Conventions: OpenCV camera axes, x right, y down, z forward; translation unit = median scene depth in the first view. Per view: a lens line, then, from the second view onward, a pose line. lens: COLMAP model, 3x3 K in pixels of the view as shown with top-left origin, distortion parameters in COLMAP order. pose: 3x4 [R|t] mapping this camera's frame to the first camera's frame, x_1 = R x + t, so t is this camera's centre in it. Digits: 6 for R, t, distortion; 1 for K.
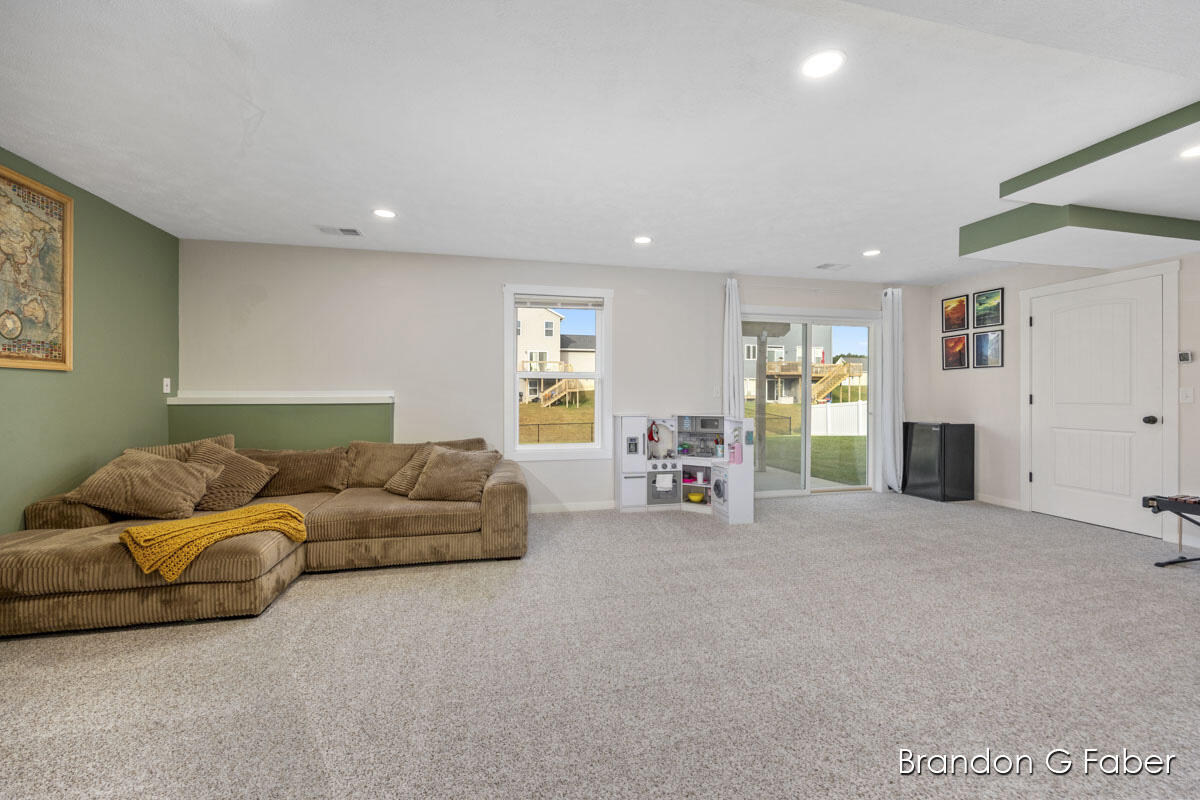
lens RADIAL K [[459.8, 0, 600.3], [0, 459.8, 396.5], [0, 0, 1]] dist [-0.001510, 0.000327]
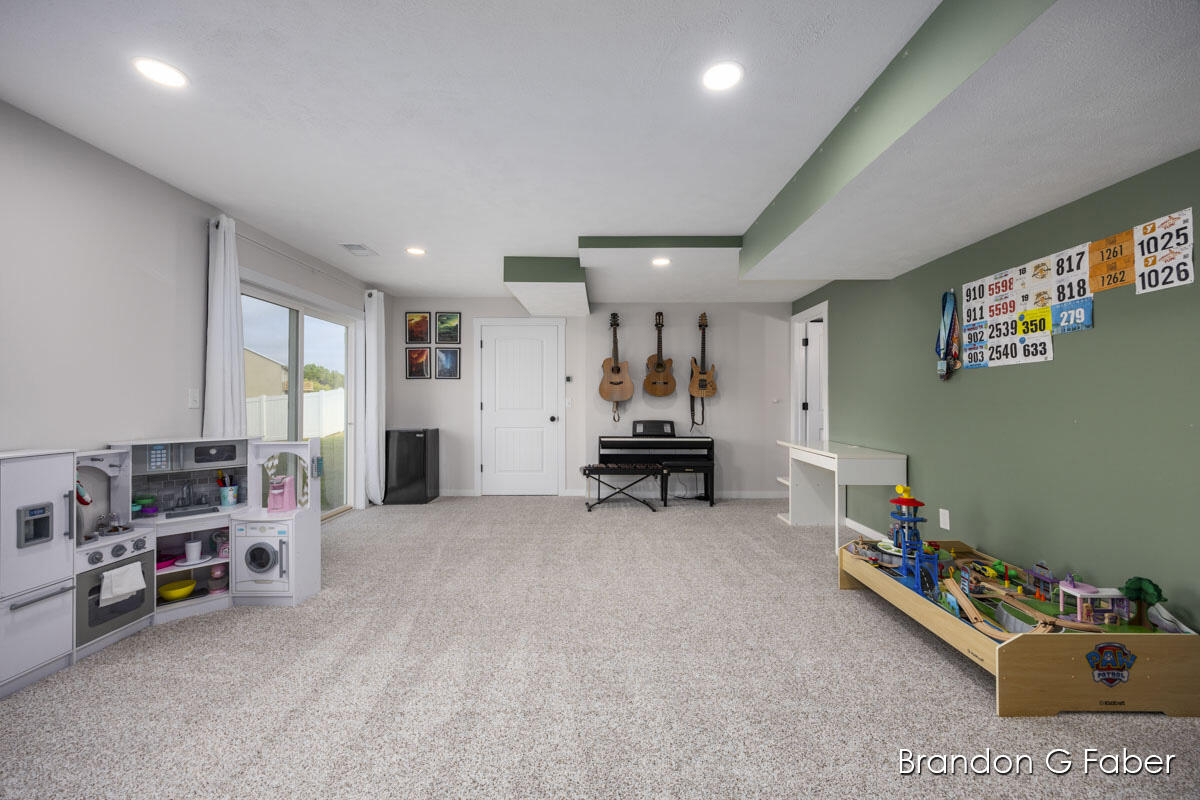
lens RADIAL K [[459.8, 0, 611.4], [0, 459.8, 398.9], [0, 0, 1]] dist [-0.001510, 0.000327]
pose [[0.244375, 0.005307, 0.969666, -0.209972], [0.004469, 0.999968, -0.006599, -0.004102], [-0.969671, 0.005946, 0.244343, 0.378421]]
